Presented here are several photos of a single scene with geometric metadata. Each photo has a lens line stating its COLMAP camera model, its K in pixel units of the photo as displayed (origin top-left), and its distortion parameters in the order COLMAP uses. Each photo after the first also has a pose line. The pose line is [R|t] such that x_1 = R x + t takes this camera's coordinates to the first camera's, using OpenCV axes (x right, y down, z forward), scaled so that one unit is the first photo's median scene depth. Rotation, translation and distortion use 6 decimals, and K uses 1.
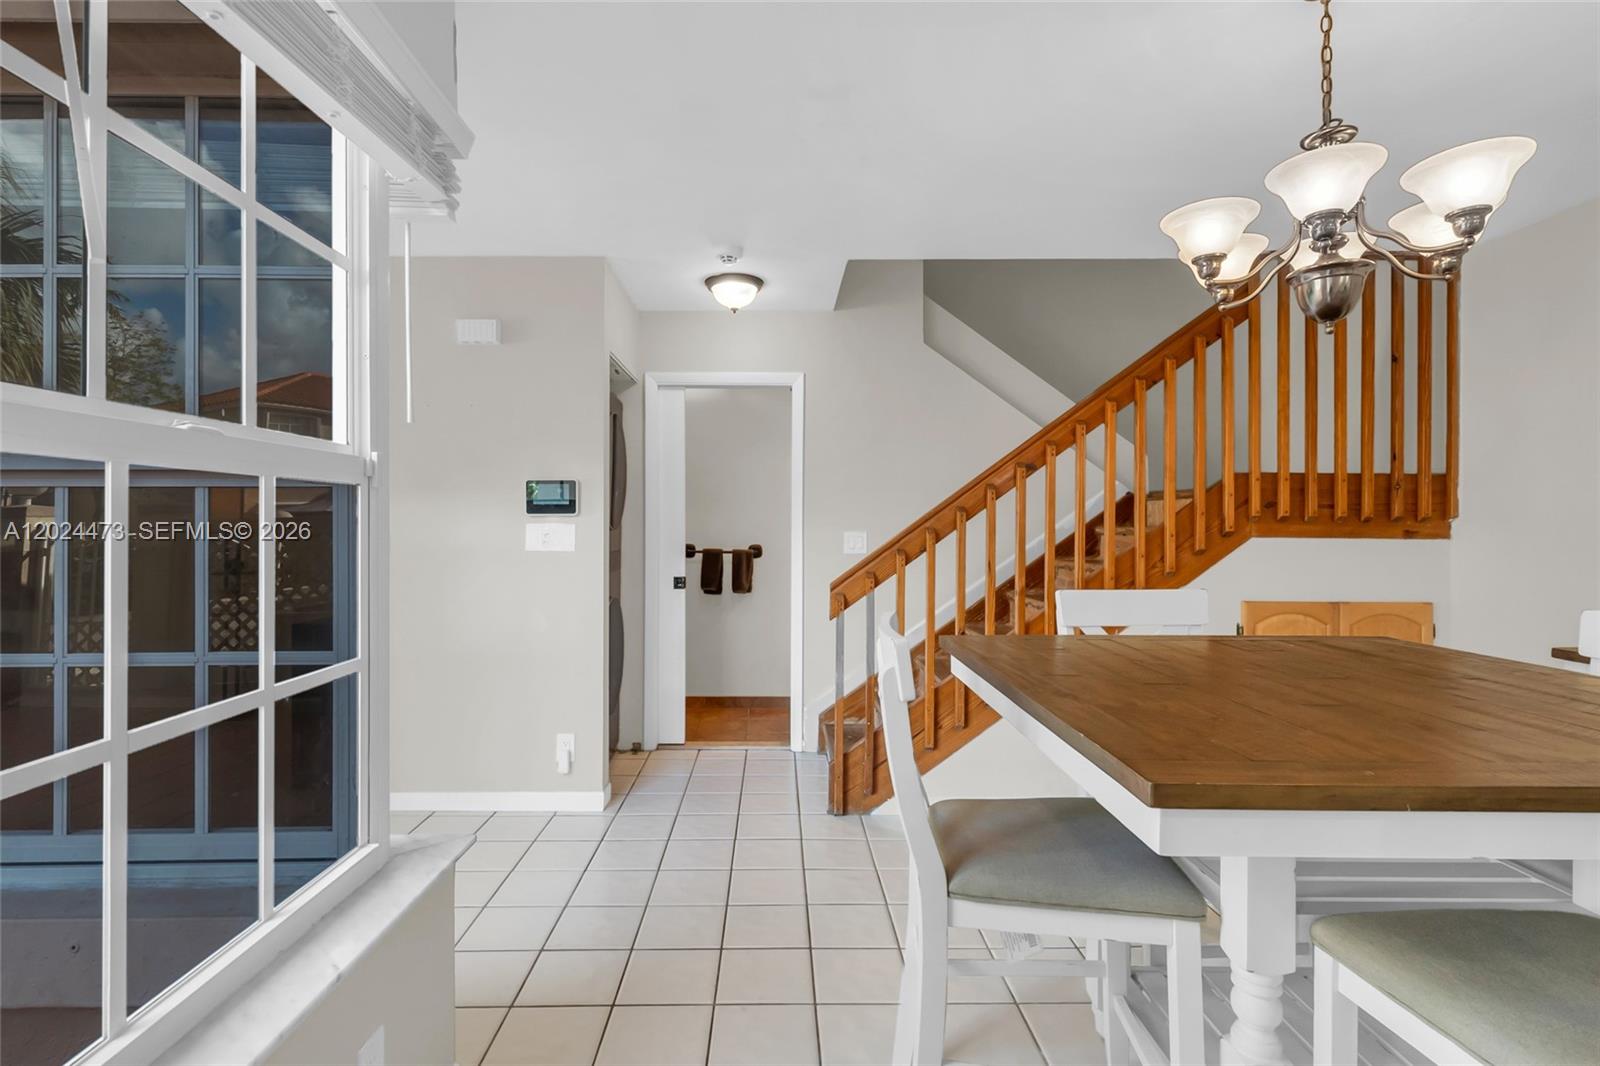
lens RADIAL K [[770.4, 0, 788.6], [0, 770.4, 520.3], [0, 0, 1]] dist [0.005012, -0.000887]
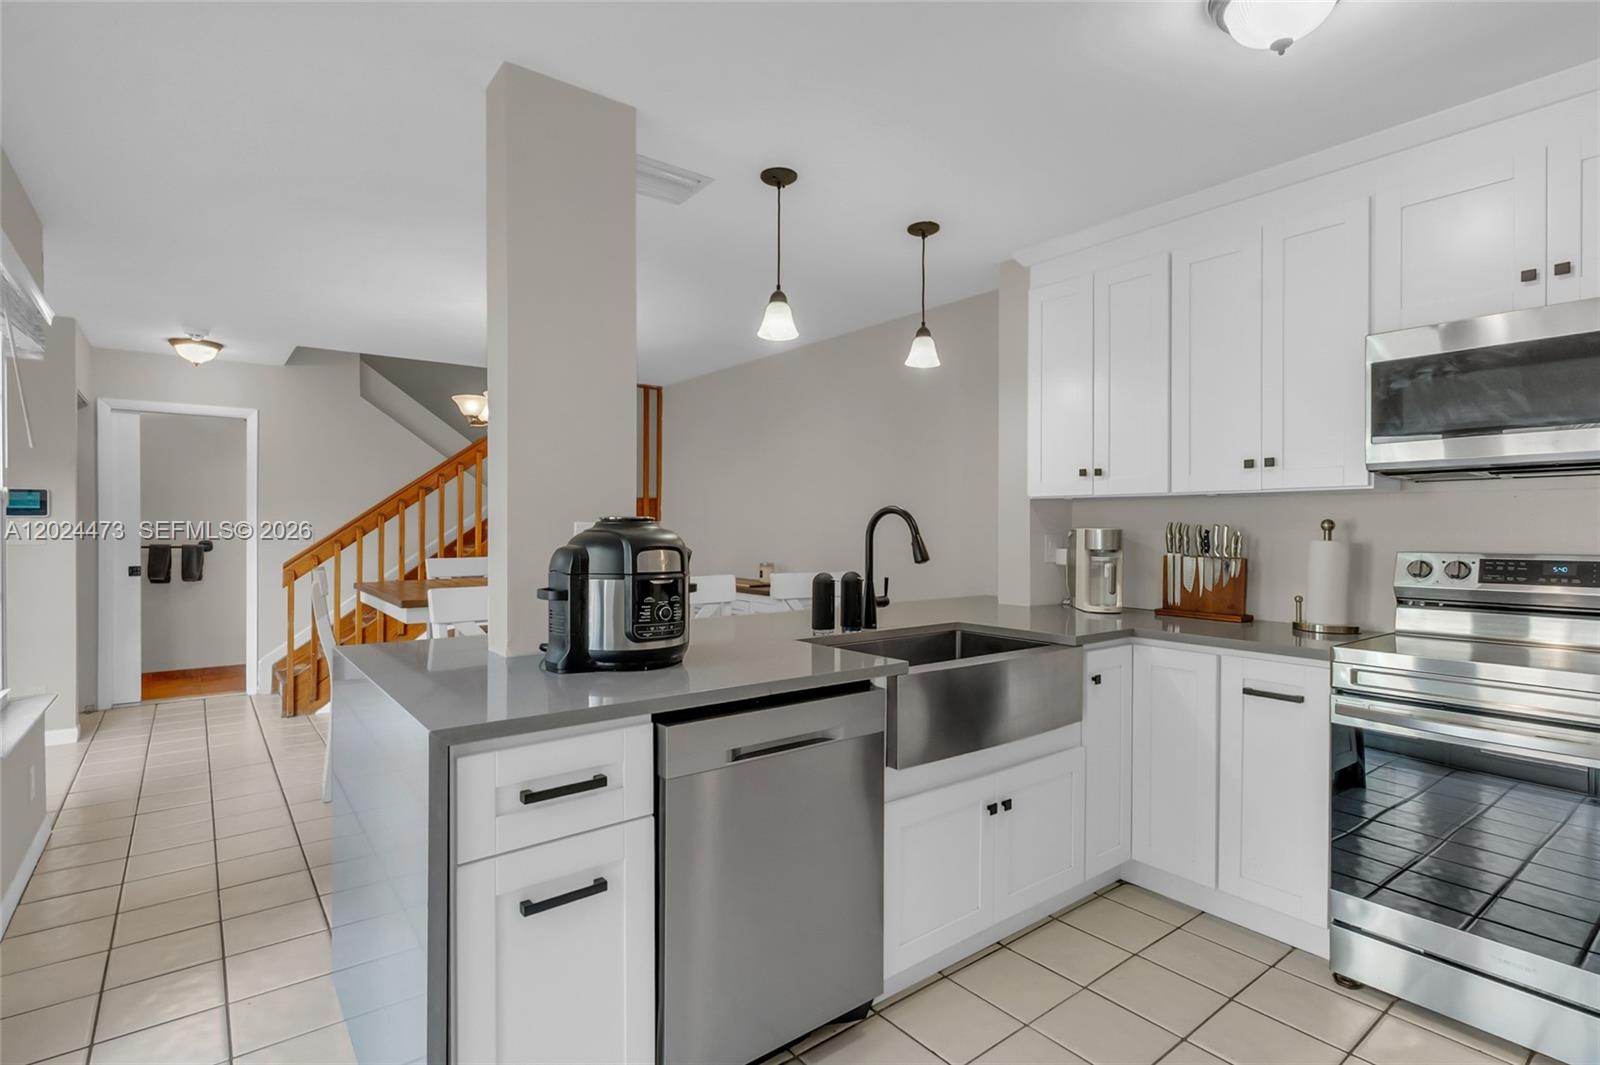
lens RADIAL K [[770.4, 0, 783.1], [0, 770.4, 529.5], [0, 0, 1]] dist [0.005012, -0.000887]
pose [[0.804364, -0.003587, 0.594127, -0.054900], [-0.005489, 0.999894, 0.013468, -0.009893], [-0.594112, -0.014094, 0.804259, -0.775013]]
